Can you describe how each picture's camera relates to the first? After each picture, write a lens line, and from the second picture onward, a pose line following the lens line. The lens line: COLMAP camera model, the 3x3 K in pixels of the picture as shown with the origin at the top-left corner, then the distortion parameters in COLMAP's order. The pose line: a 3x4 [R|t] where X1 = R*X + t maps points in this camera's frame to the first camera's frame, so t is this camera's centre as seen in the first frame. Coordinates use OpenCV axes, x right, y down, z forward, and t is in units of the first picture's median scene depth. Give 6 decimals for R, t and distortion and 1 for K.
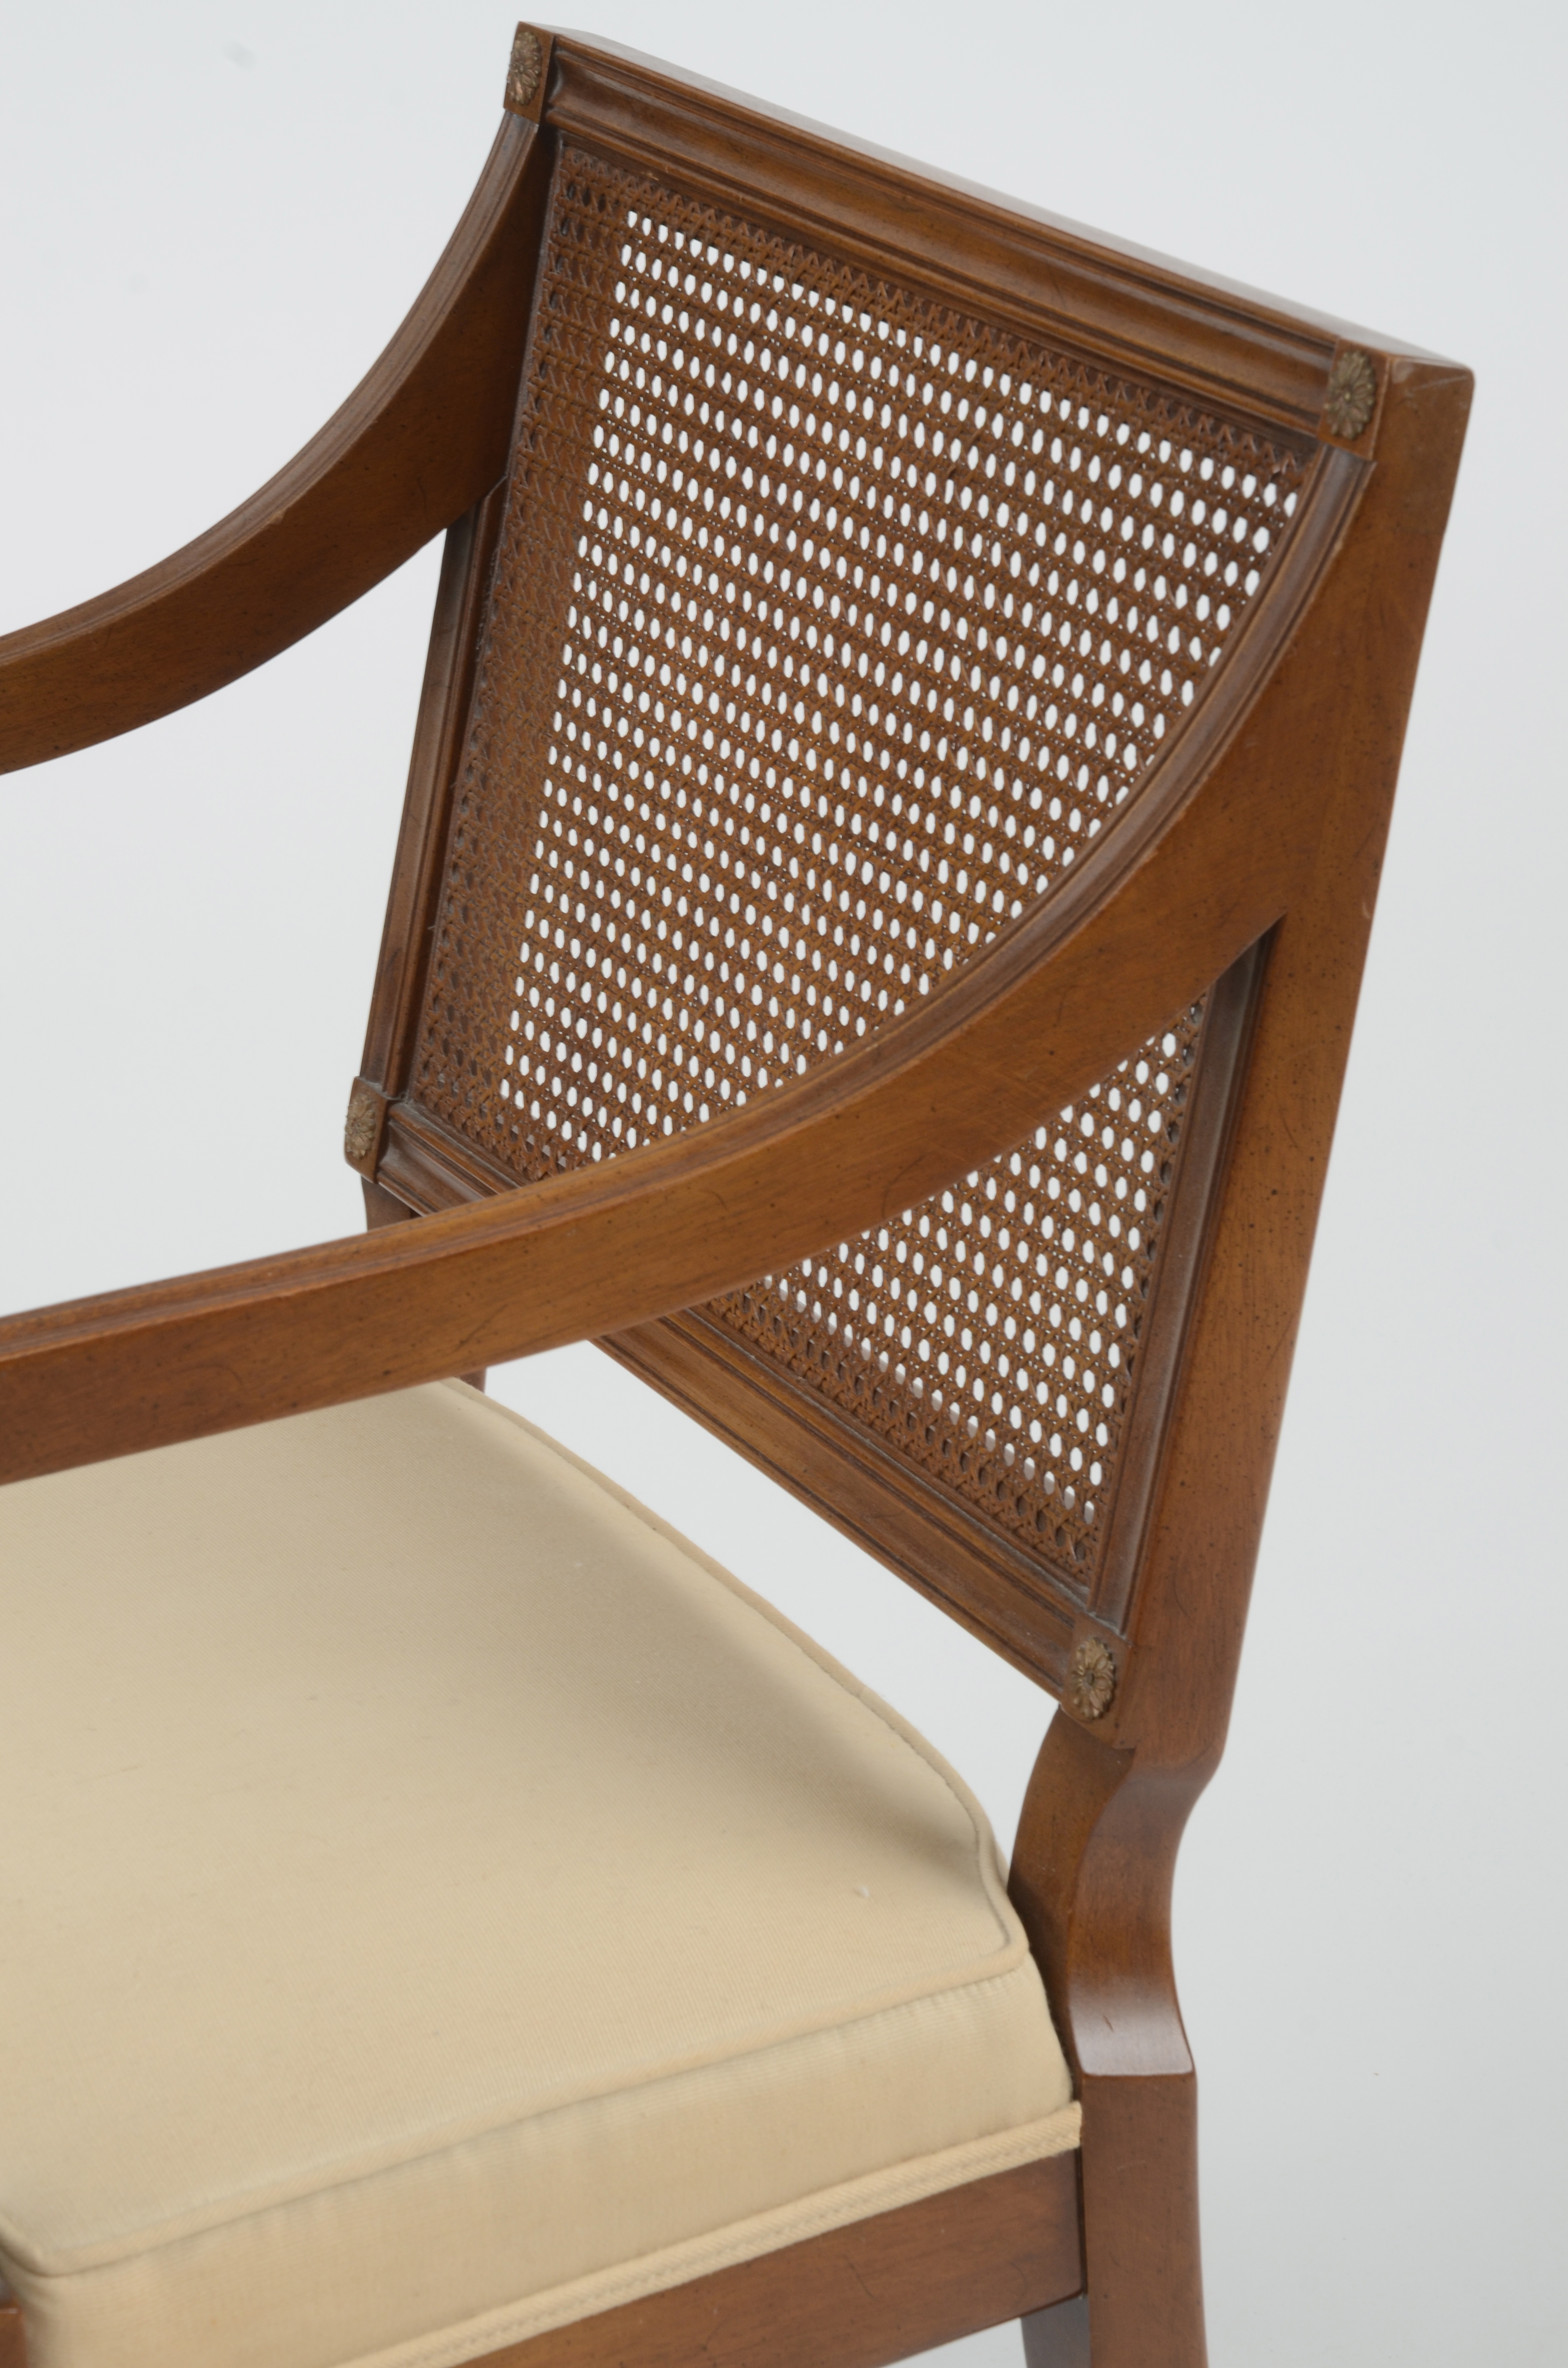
lens RADIAL K [[6648.6, 0, 784.7], [0, 6648.6, 1234.0], [0, 0, 1]] dist [0.705341, 0.961595]
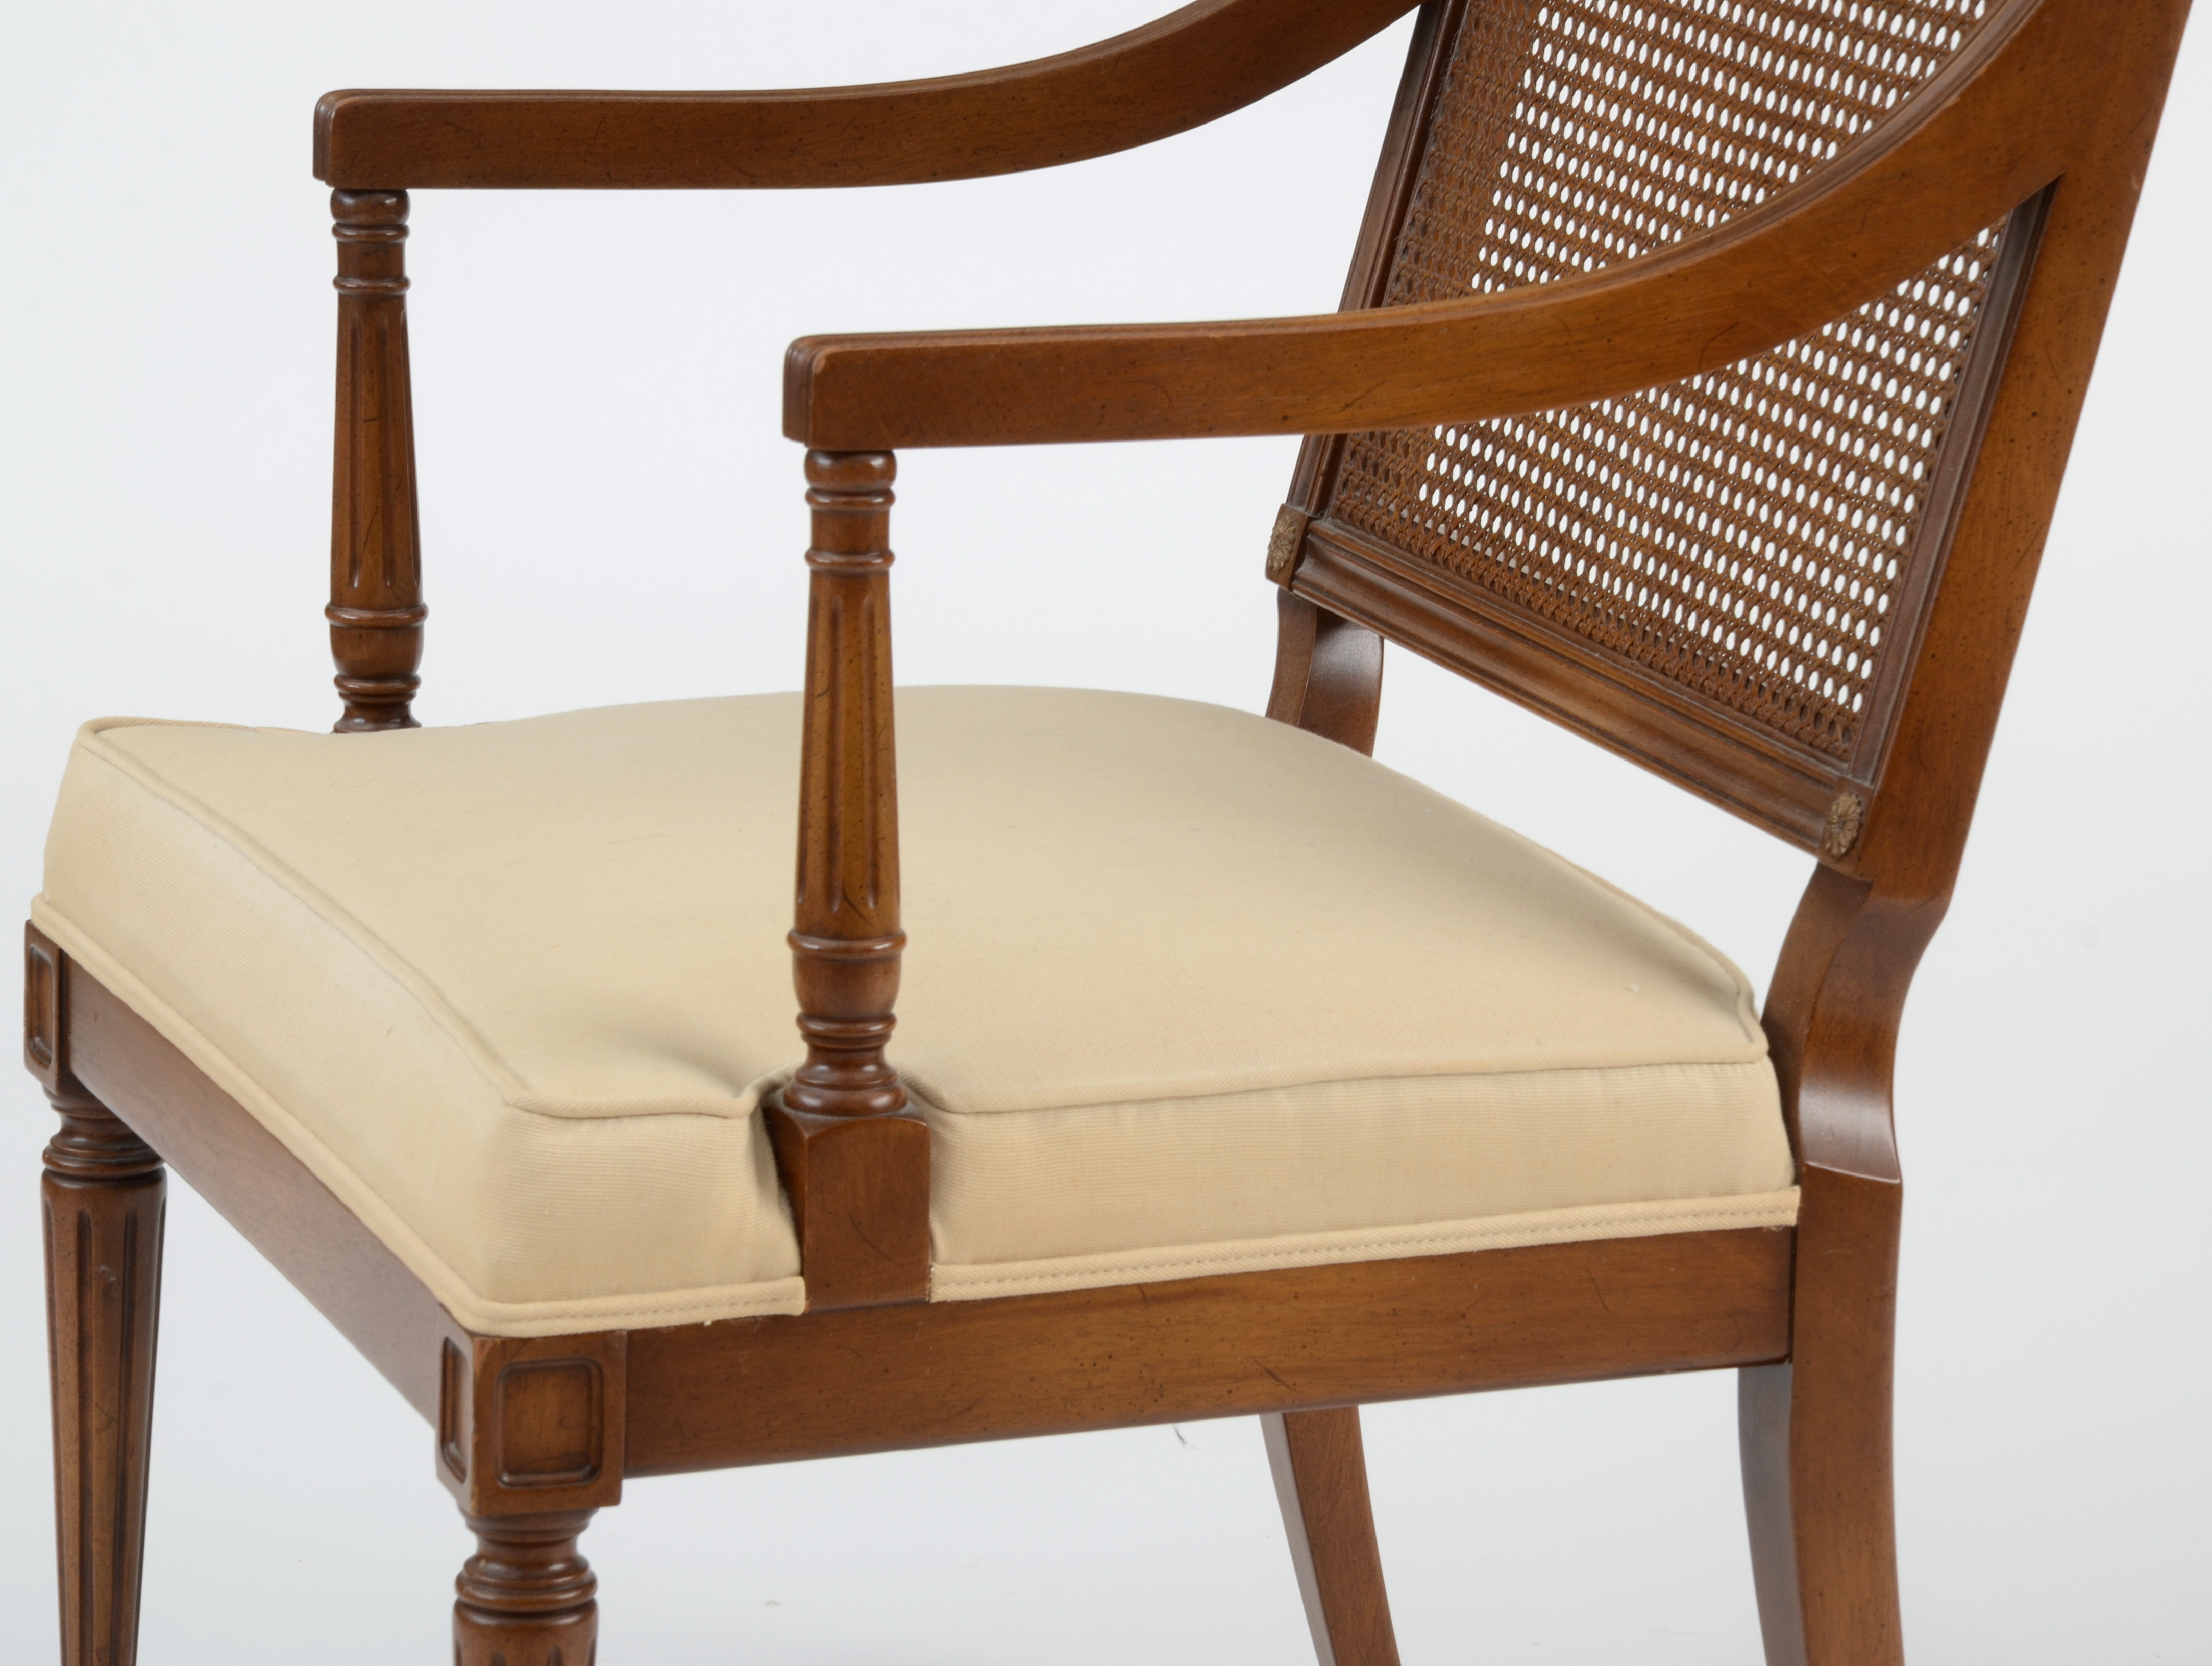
lens RADIAL K [[8853.7, 0, 1098.7], [0, 8853.7, 872.9], [0, 0, 1]] dist [1.082079, 4.063442]
pose [[0.990743, 0.096114, -0.095868, 0.068463], [-0.109451, 0.983320, -0.145265, 0.324287], [0.080307, 0.154413, 0.984737, -0.589234]]
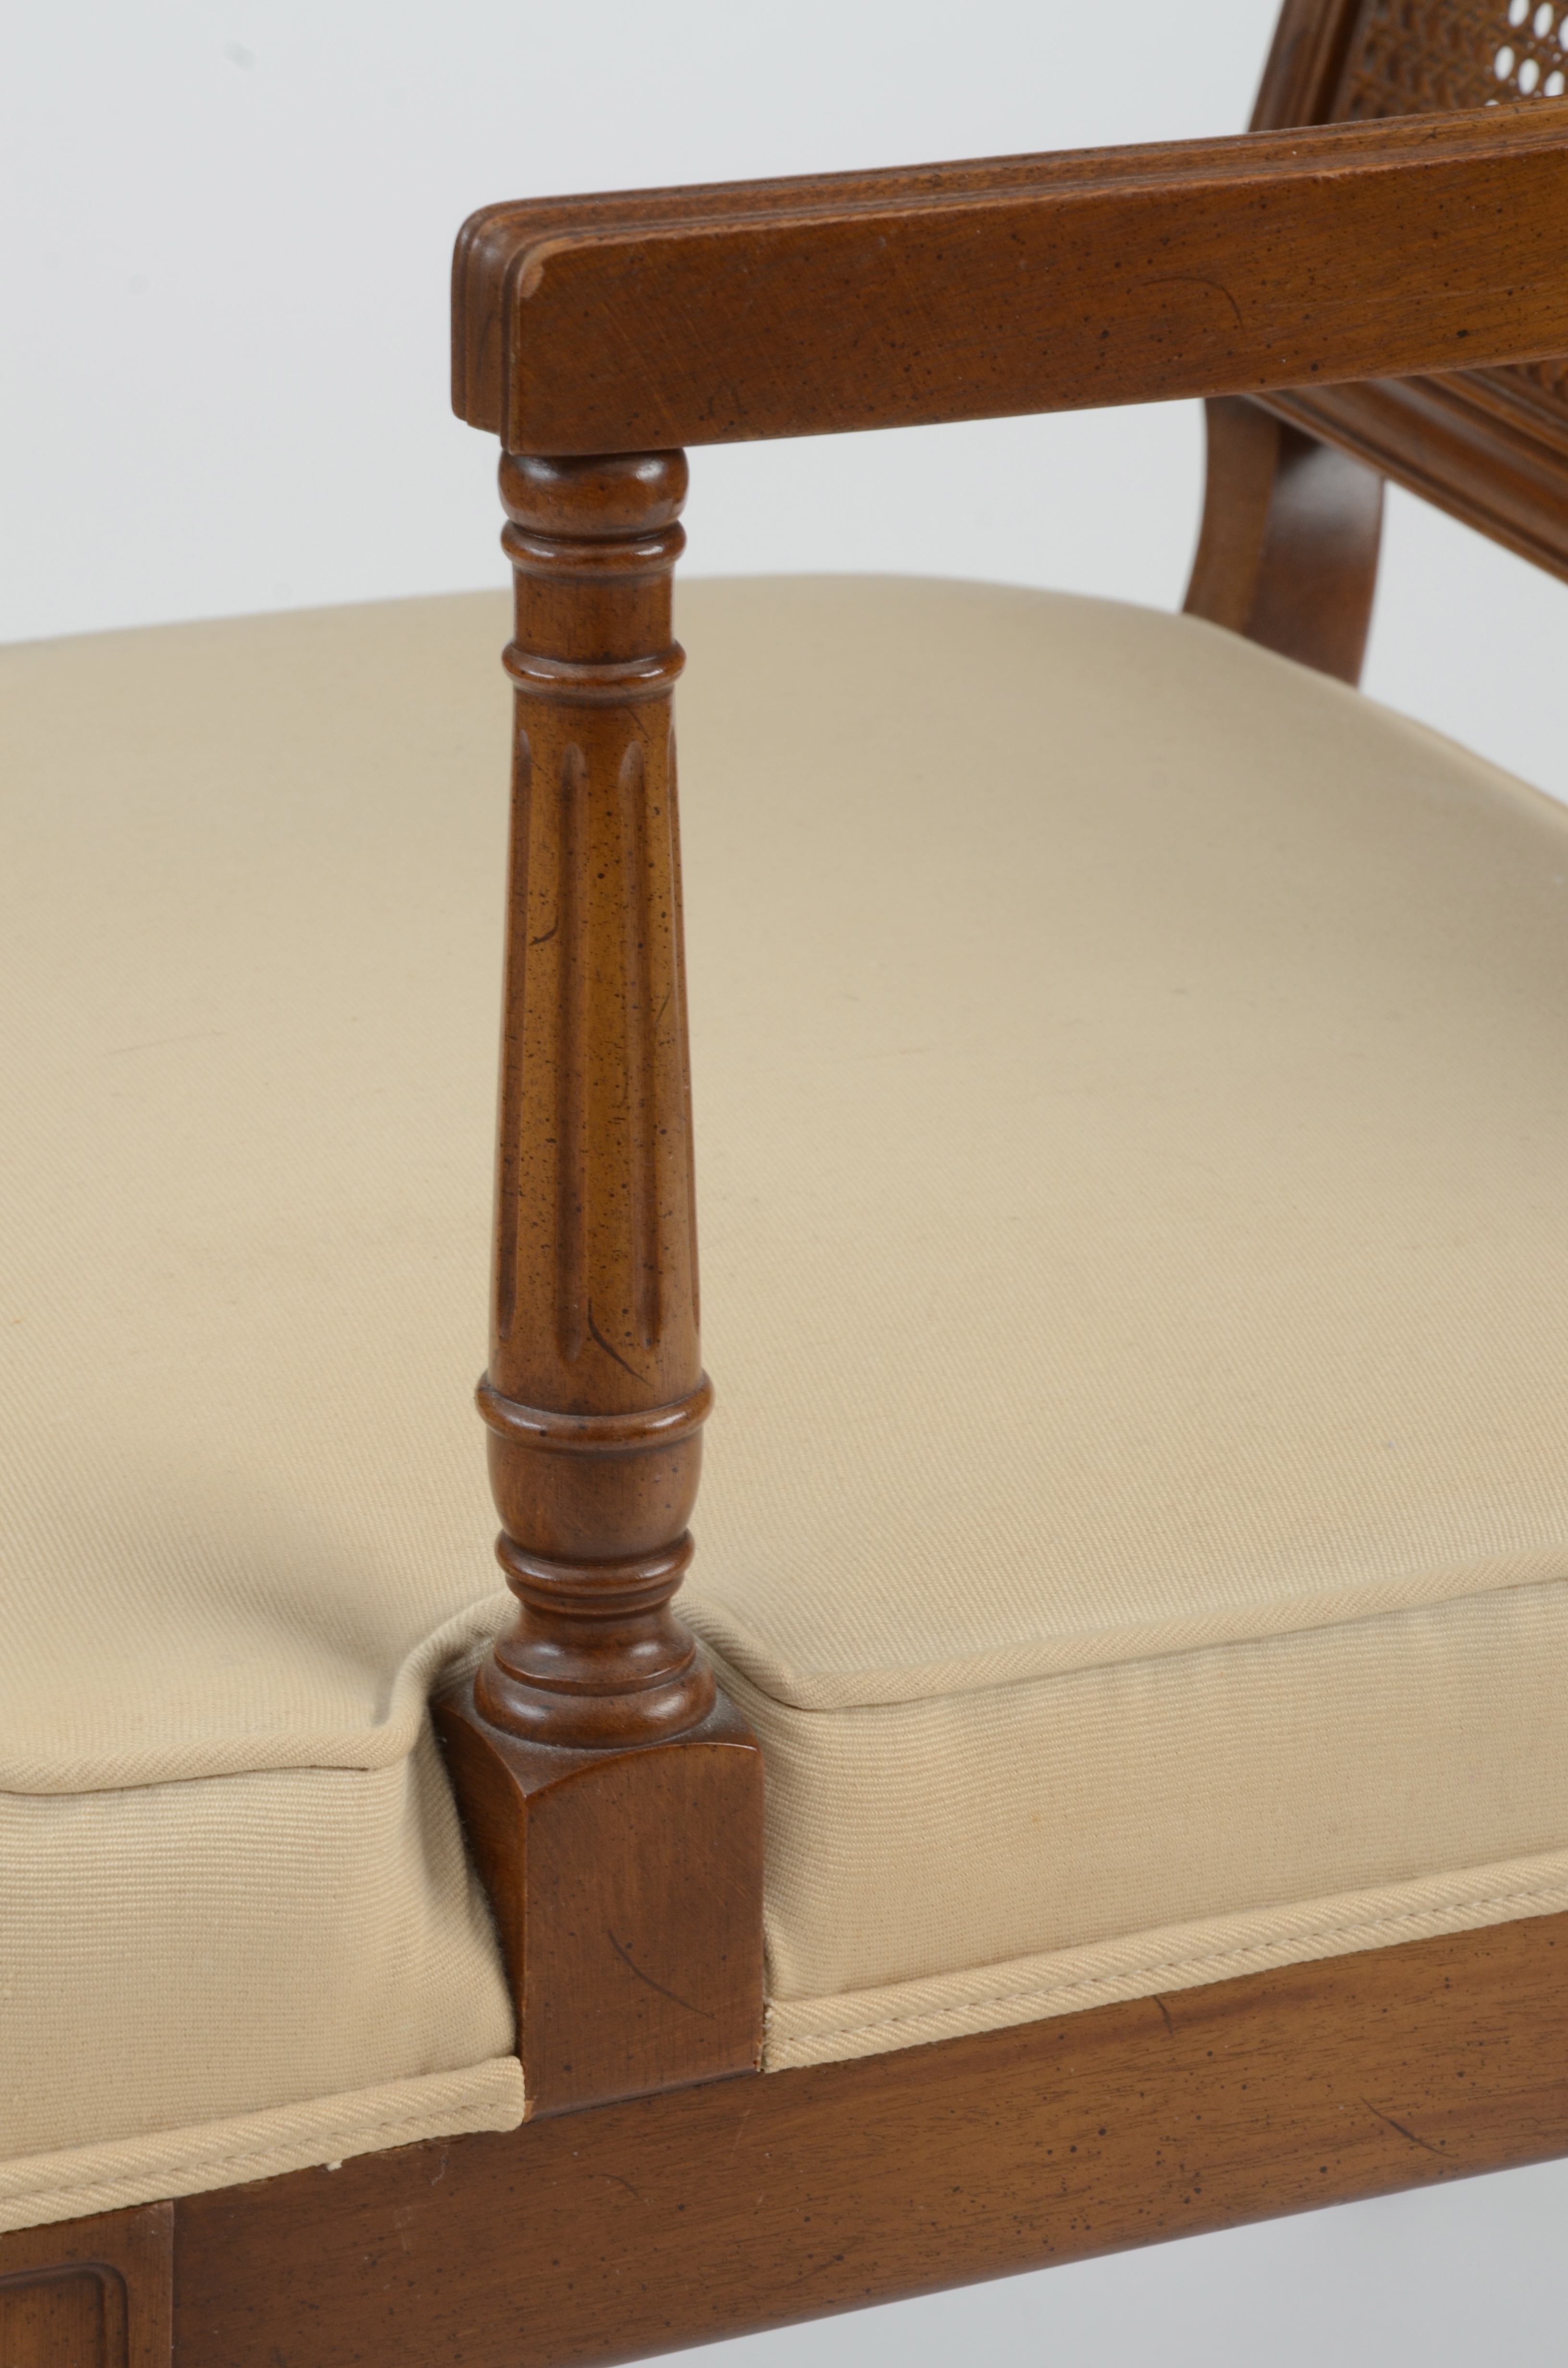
lens RADIAL K [[7949.8, 0, 791.3], [0, 7949.8, 1224.1], [0, 0, 1]] dist [0.959661, 0.078757]
pose [[0.994457, 0.091943, -0.051016, -0.069705], [-0.092005, 0.995758, 0.001126, 0.099470], [0.050903, 0.003574, 0.998697, 0.225389]]
